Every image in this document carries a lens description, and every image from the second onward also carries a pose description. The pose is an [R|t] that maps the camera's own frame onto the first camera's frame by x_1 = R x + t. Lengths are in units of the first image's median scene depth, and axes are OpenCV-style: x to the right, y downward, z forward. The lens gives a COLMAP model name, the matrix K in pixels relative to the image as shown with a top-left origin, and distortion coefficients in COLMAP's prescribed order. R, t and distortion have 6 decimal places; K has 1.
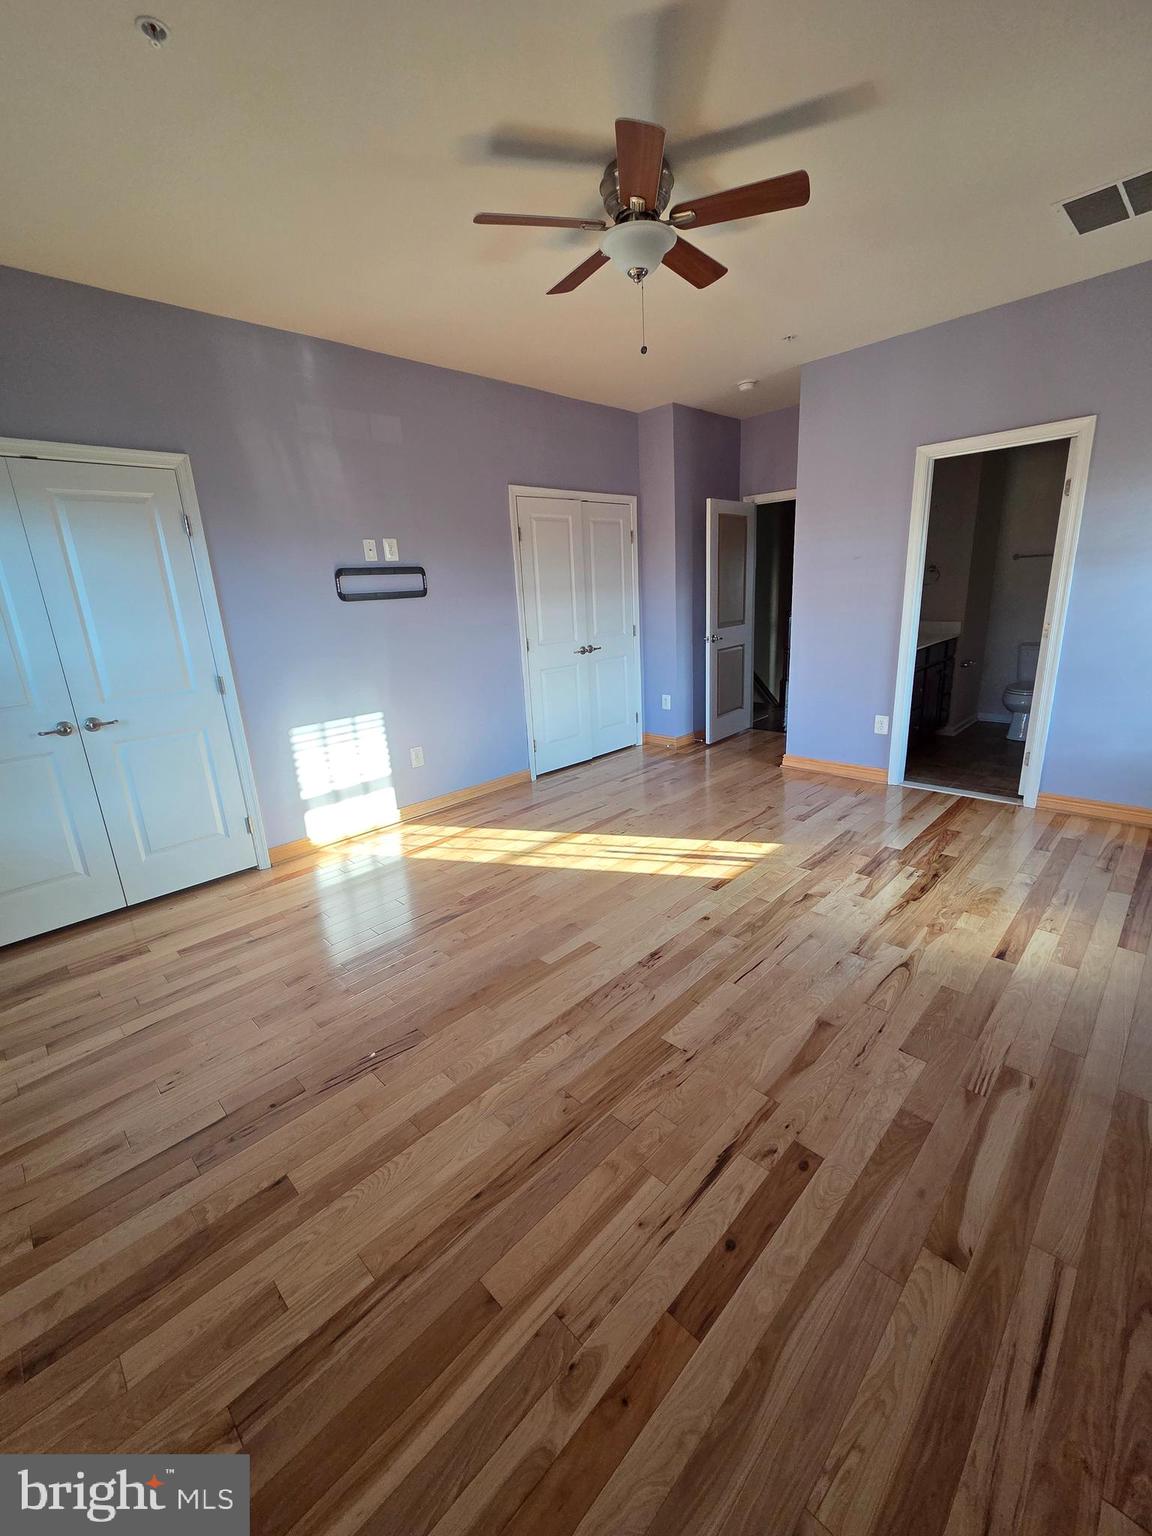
lens RADIAL K [[629.1, 0, 581.2], [0, 629.1, 765.2], [0, 0, 1]] dist [-0.001651, 0.000113]
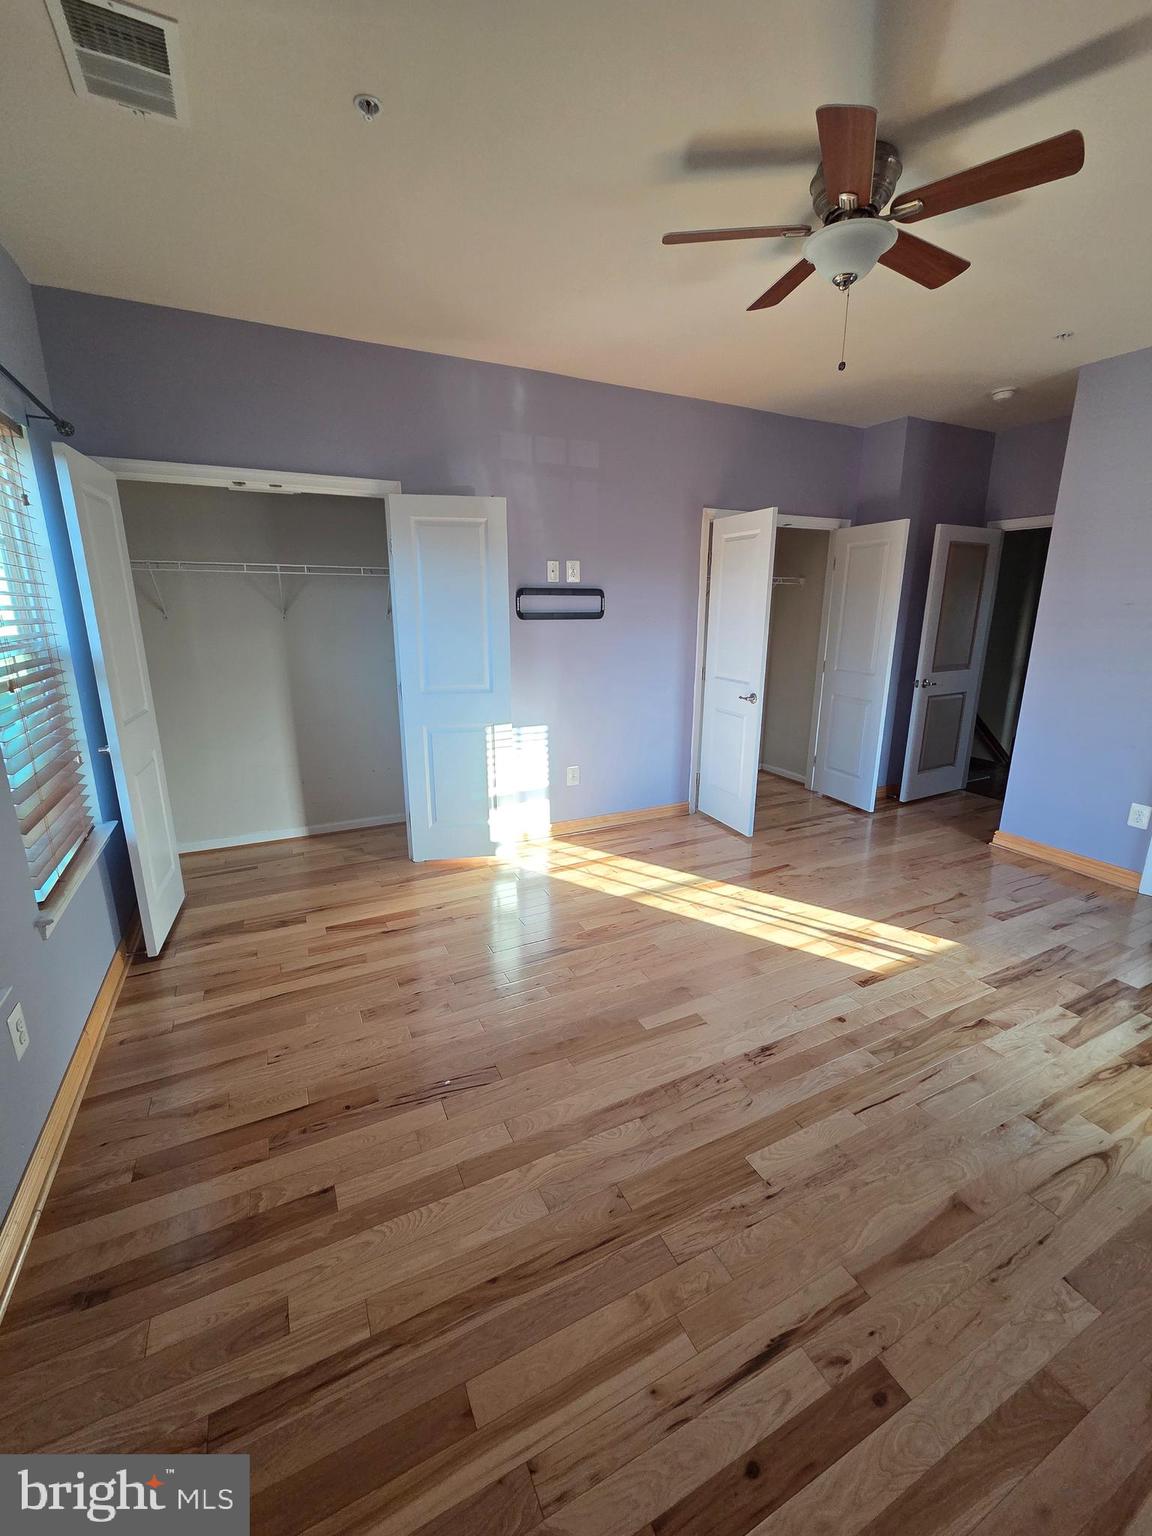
lens RADIAL K [[629.1, 0, 580.5], [0, 629.1, 763.9], [0, 0, 1]] dist [-0.001651, 0.000113]
pose [[0.943230, 0.132518, -0.304558, 0.093105], [-0.137851, 0.990445, 0.004029, -0.065124], [0.302182, 0.038184, 0.952485, 0.078576]]
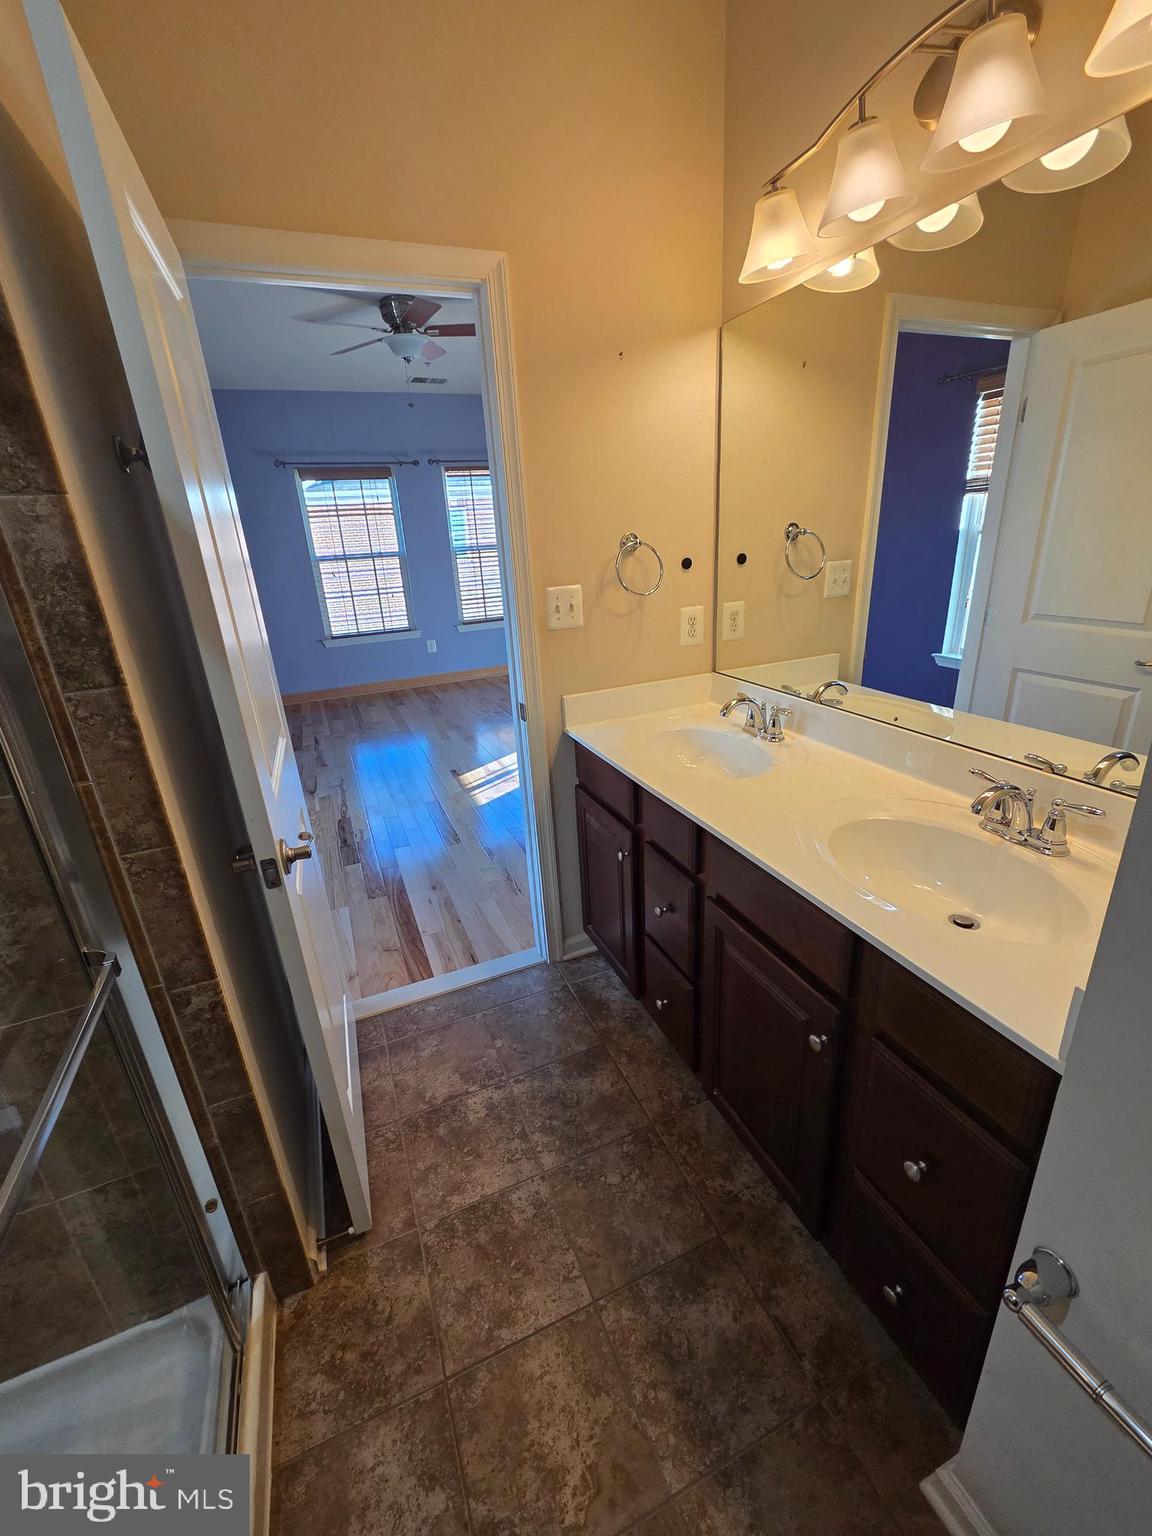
lens RADIAL K [[629.1, 0, 580.3], [0, 629.1, 770.4], [0, 0, 1]] dist [-0.001651, 0.000113]
pose [[-0.378600, 0.394611, -0.837224, 1.661437], [-0.190509, 0.851966, 0.487709, -0.704592], [0.905742, 0.344145, -0.247378, 2.083847]]
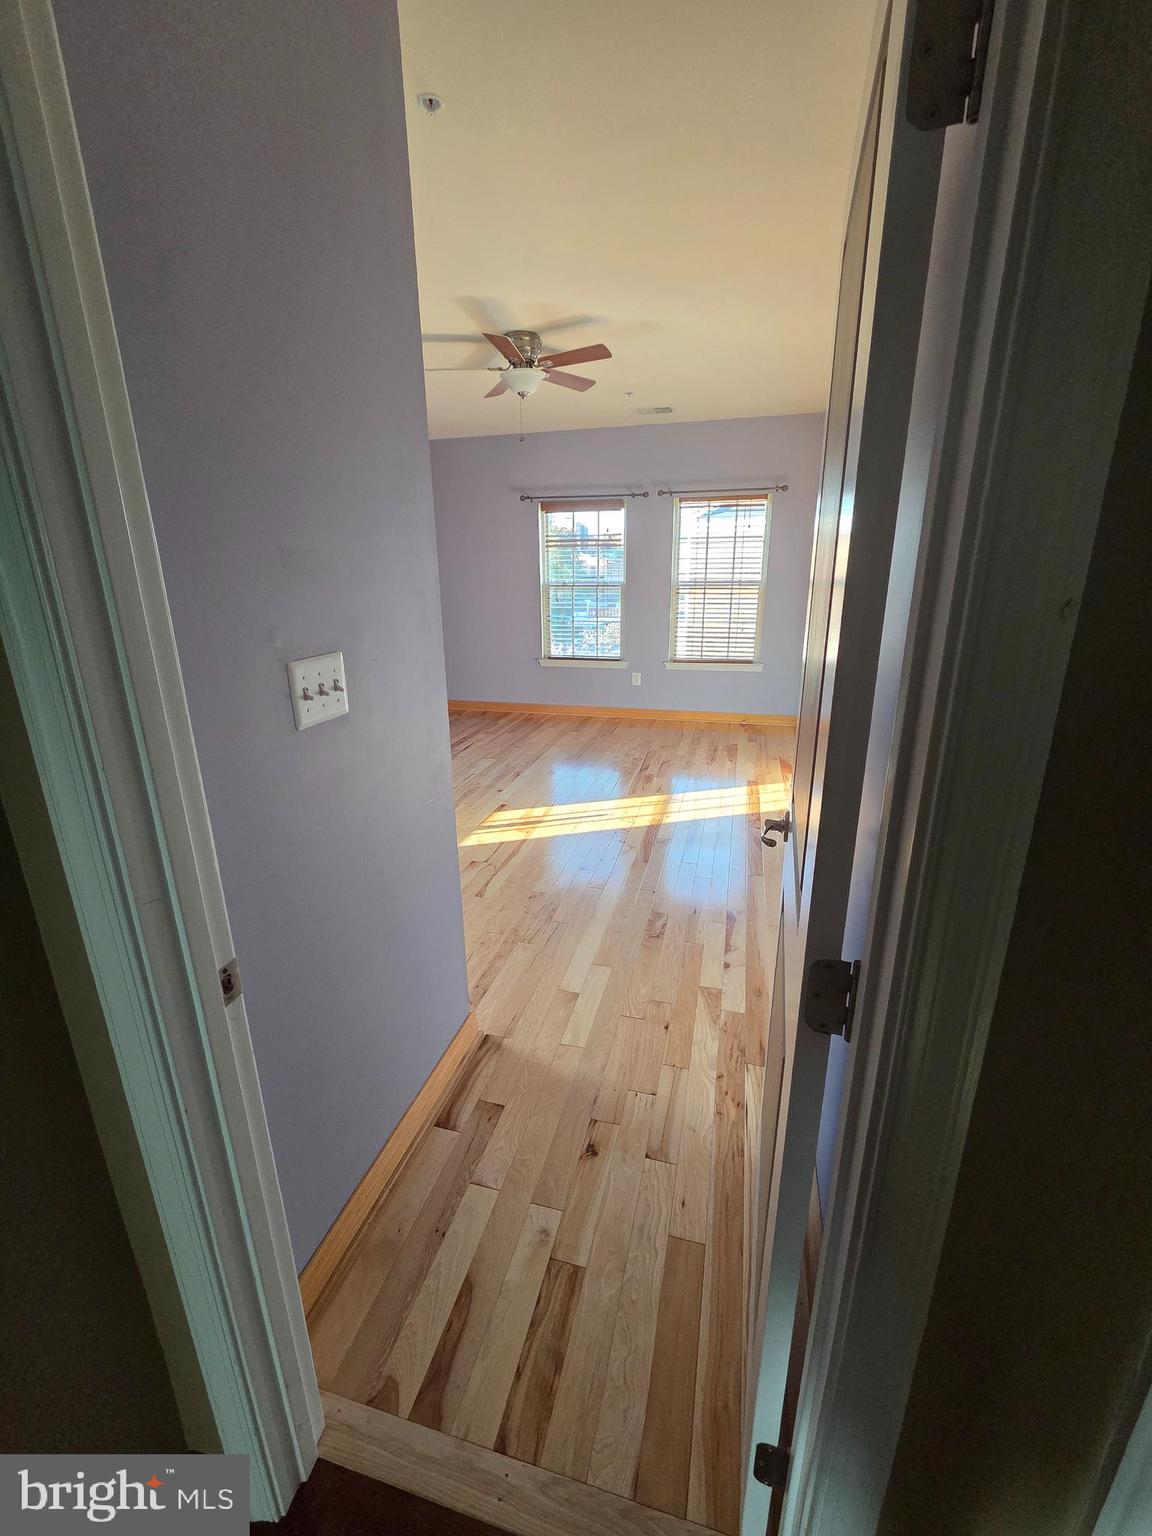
lens RADIAL K [[629.1, 0, 577.7], [0, 629.1, 771.5], [0, 0, 1]] dist [-0.001651, 0.000113]
pose [[-0.868294, 0.203546, -0.452365, 0.878395], [-0.087479, 0.834811, 0.543543, -0.810945], [0.488275, 0.511528, -0.707055, 2.614422]]
